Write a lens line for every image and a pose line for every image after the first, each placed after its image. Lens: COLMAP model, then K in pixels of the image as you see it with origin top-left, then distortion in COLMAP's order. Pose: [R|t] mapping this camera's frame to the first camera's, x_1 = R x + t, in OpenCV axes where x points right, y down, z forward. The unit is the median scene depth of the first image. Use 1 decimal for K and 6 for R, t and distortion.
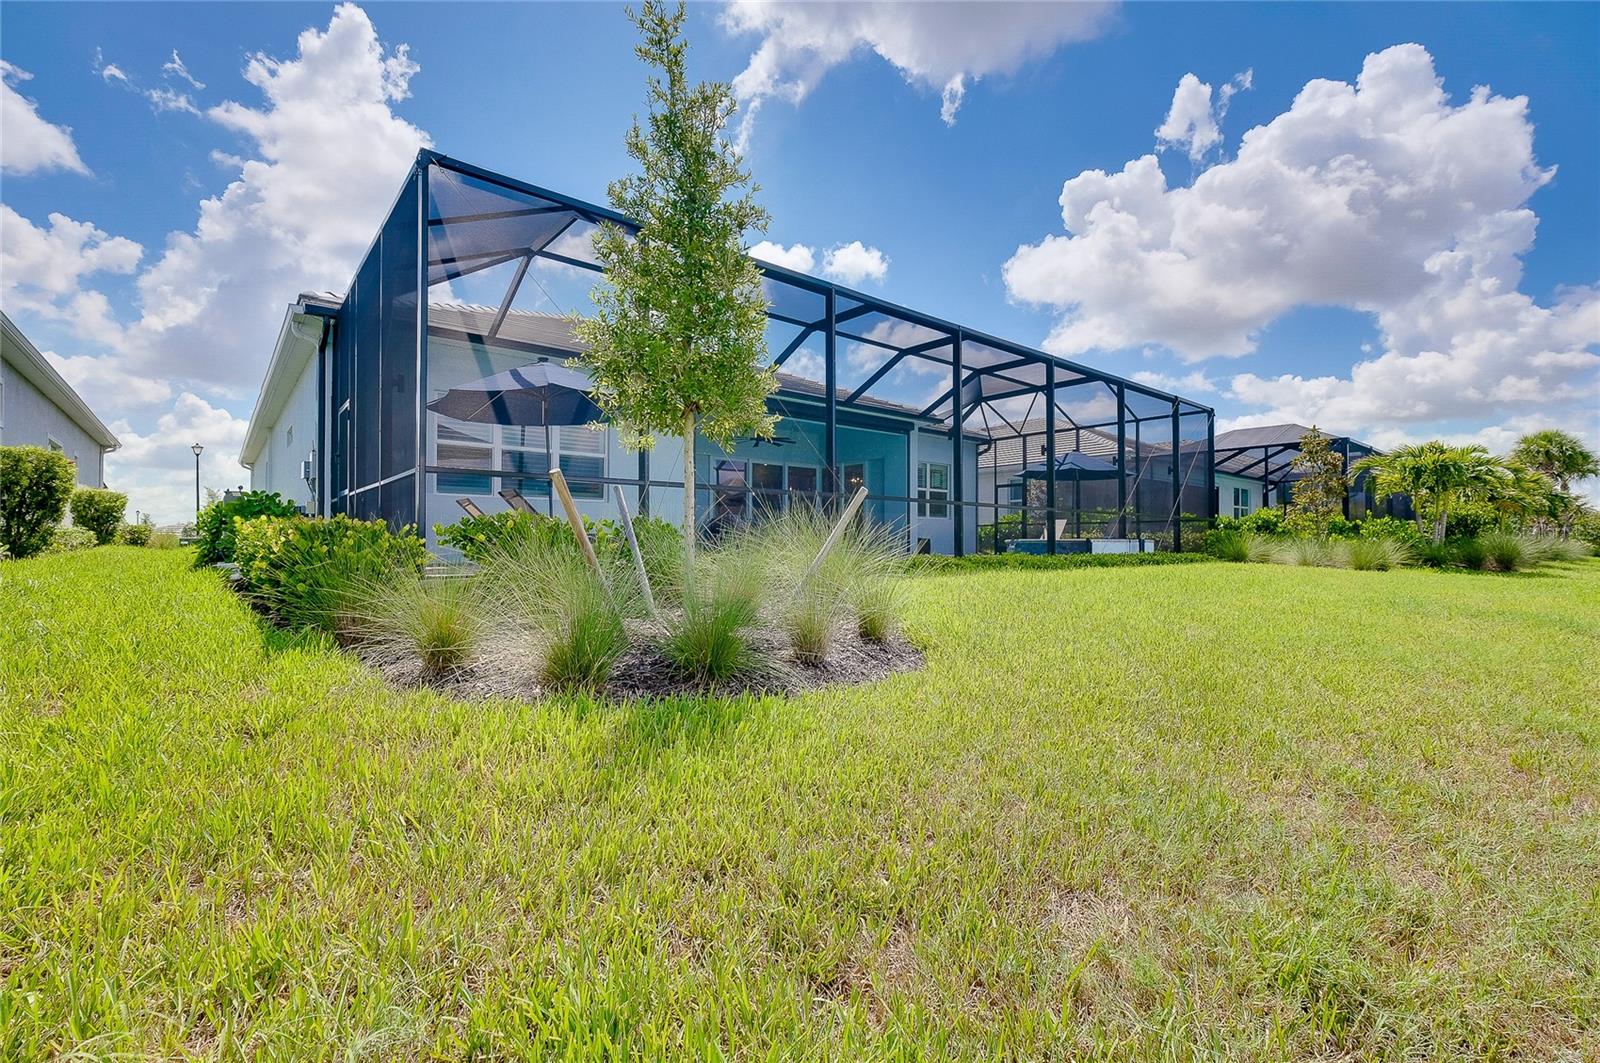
lens RADIAL K [[712.4, 0, 807.0], [0, 712.4, 533.5], [0, 0, 1]] dist [-0.002776, -0.000629]
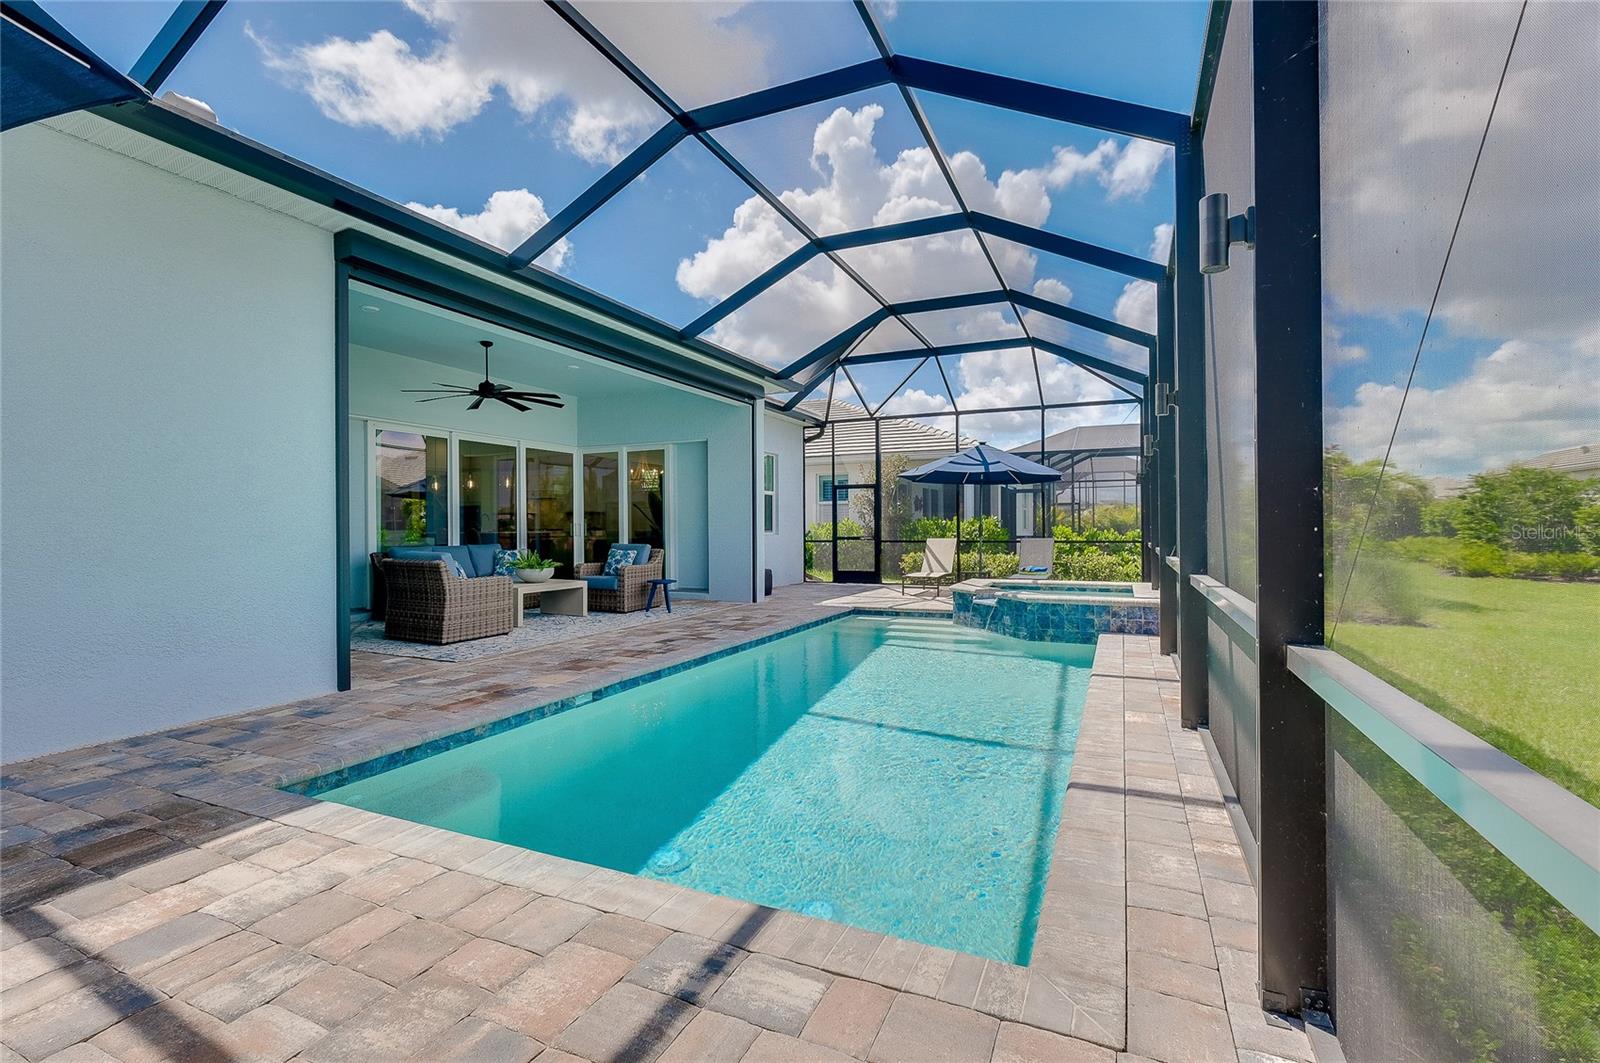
lens RADIAL K [[700.6, 0, 824.2], [0, 700.6, 525.4], [0, 0, 1]] dist [0.001100, 0.000039]
pose [[0.883585, -0.010684, 0.468148, -0.080598], [0.004370, 0.999884, 0.014571, -0.038878], [-0.468250, -0.010829, 0.883530, 0.389588]]
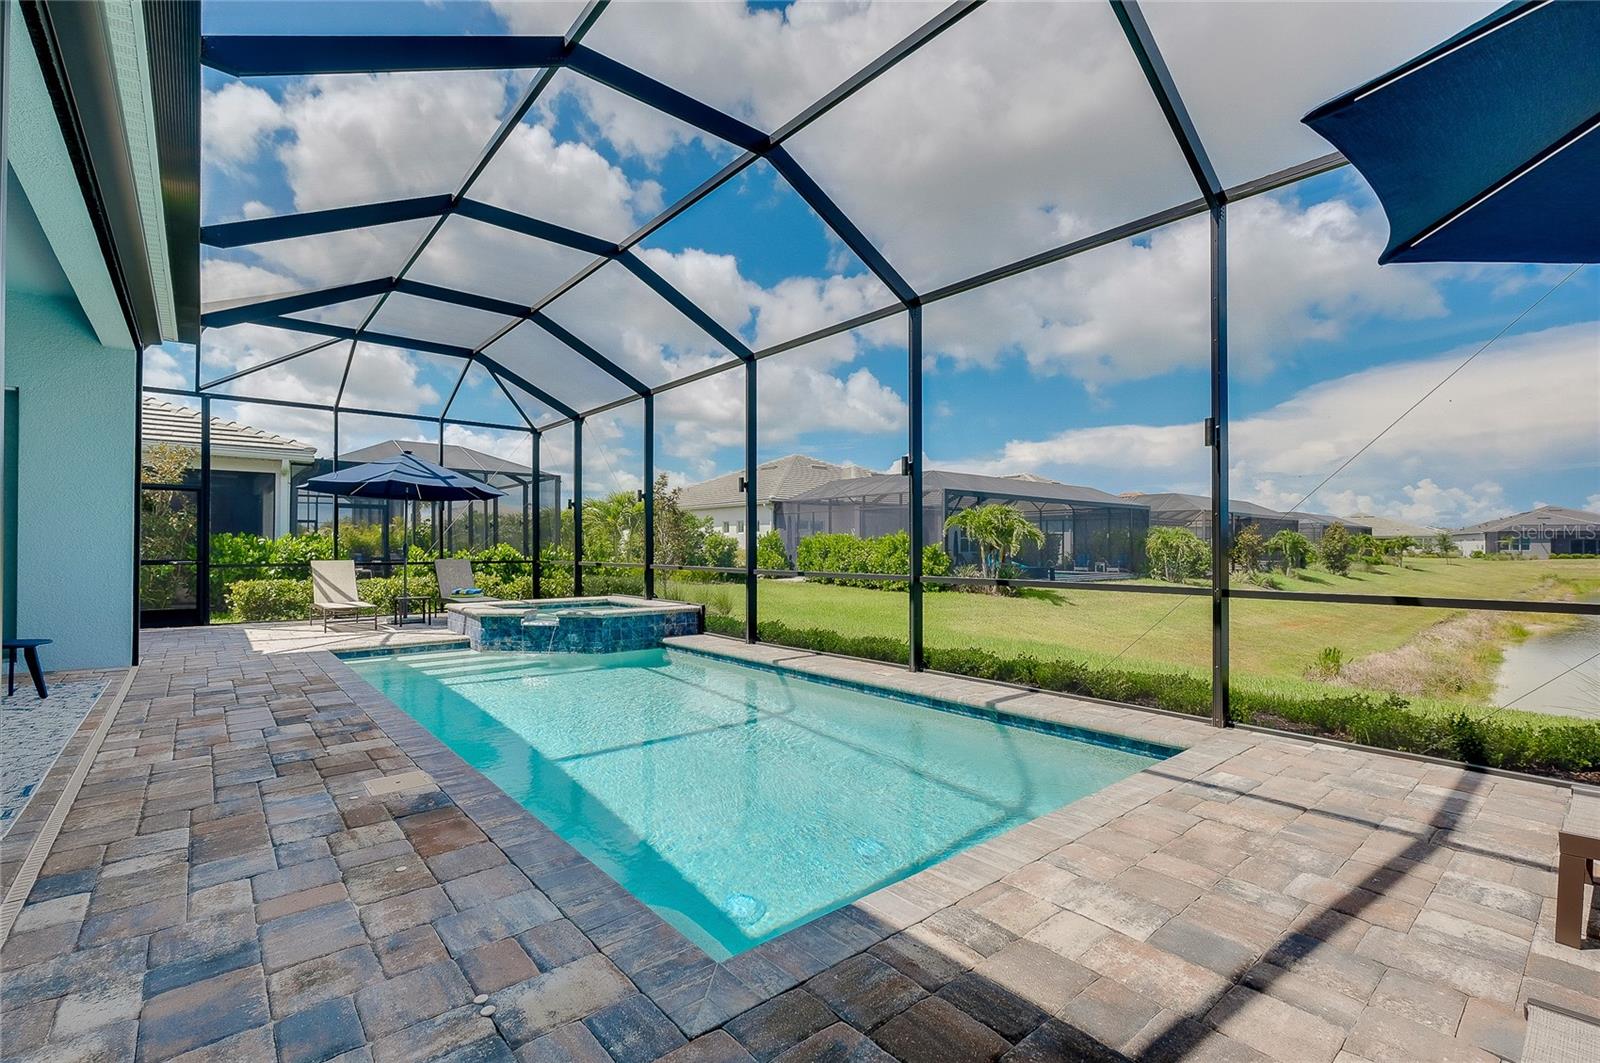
lens RADIAL K [[700.6, 0, 791.2], [0, 700.6, 496.5], [0, 0, 1]] dist [-0.002716, -0.000363]
pose [[-0.022270, 0.065229, 0.997622, -0.219332], [-0.015832, 0.997721, -0.065589, -0.035654], [-0.999627, -0.017255, -0.021186, 0.582309]]
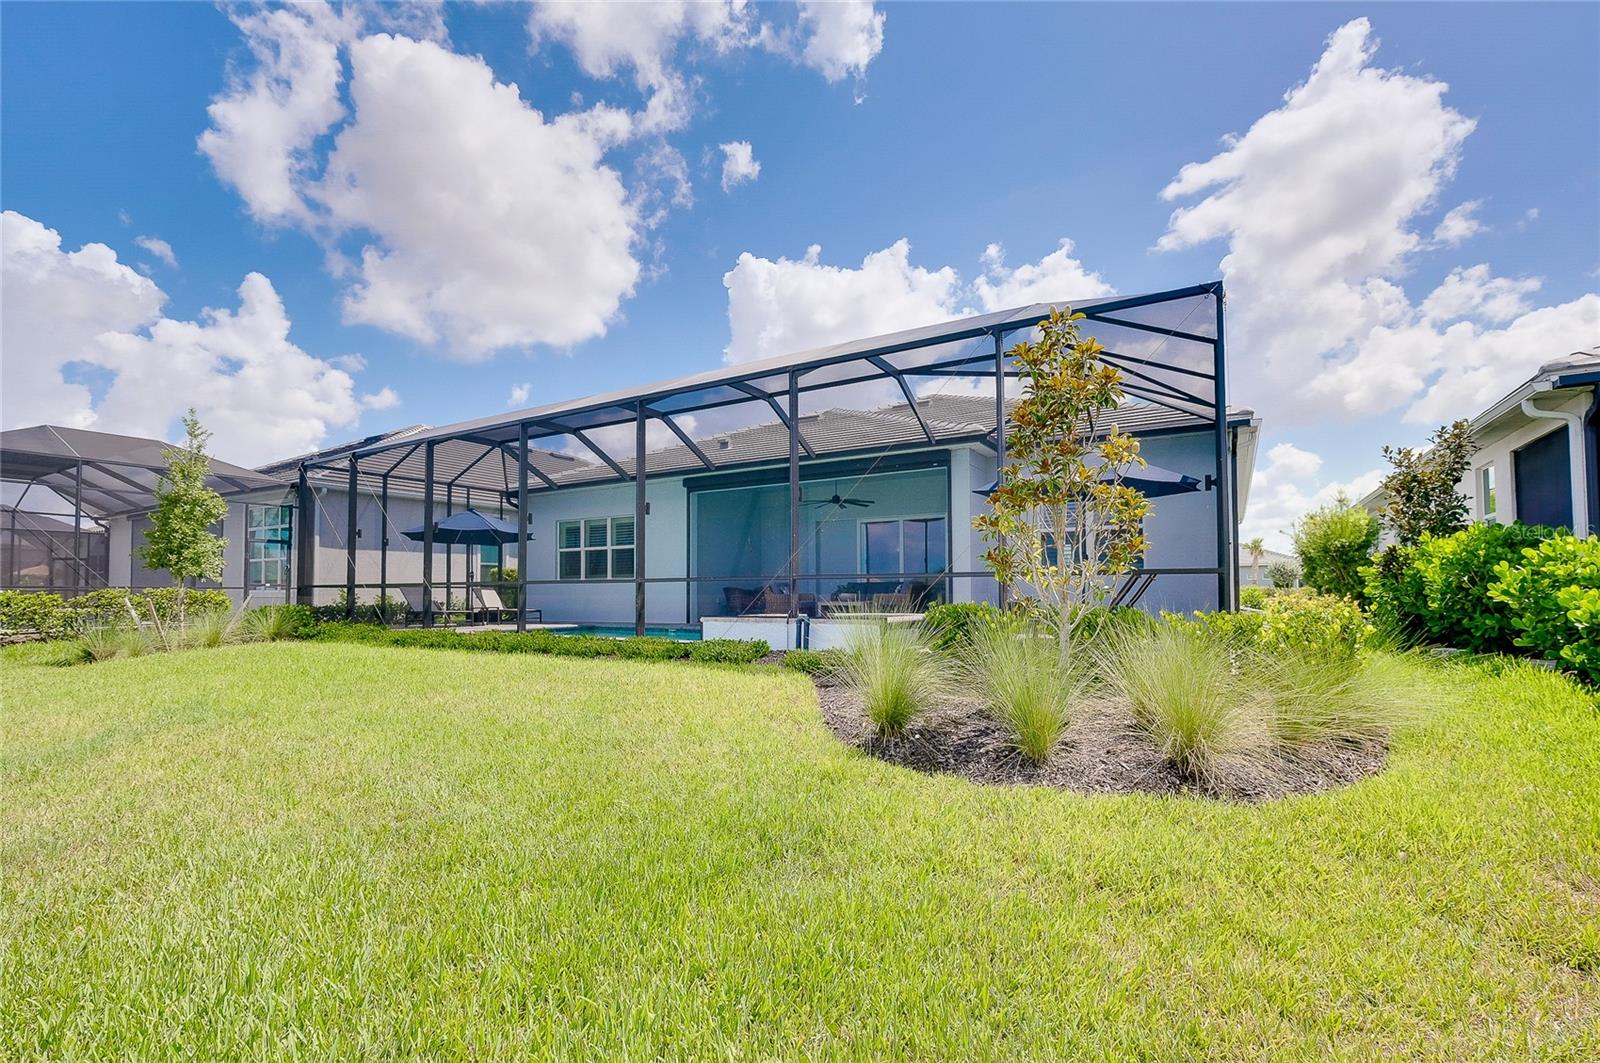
lens RADIAL K [[721.5, 0, 805.7], [0, 721.5, 585.6], [0, 0, 1]] dist [-0.001460, -0.000346]
pose [[0.327013, -0.015035, -0.944900, 0.700284], [0.020159, 0.999757, -0.008931, -0.010258], [0.944805, -0.016128, 0.327236, 0.547950]]
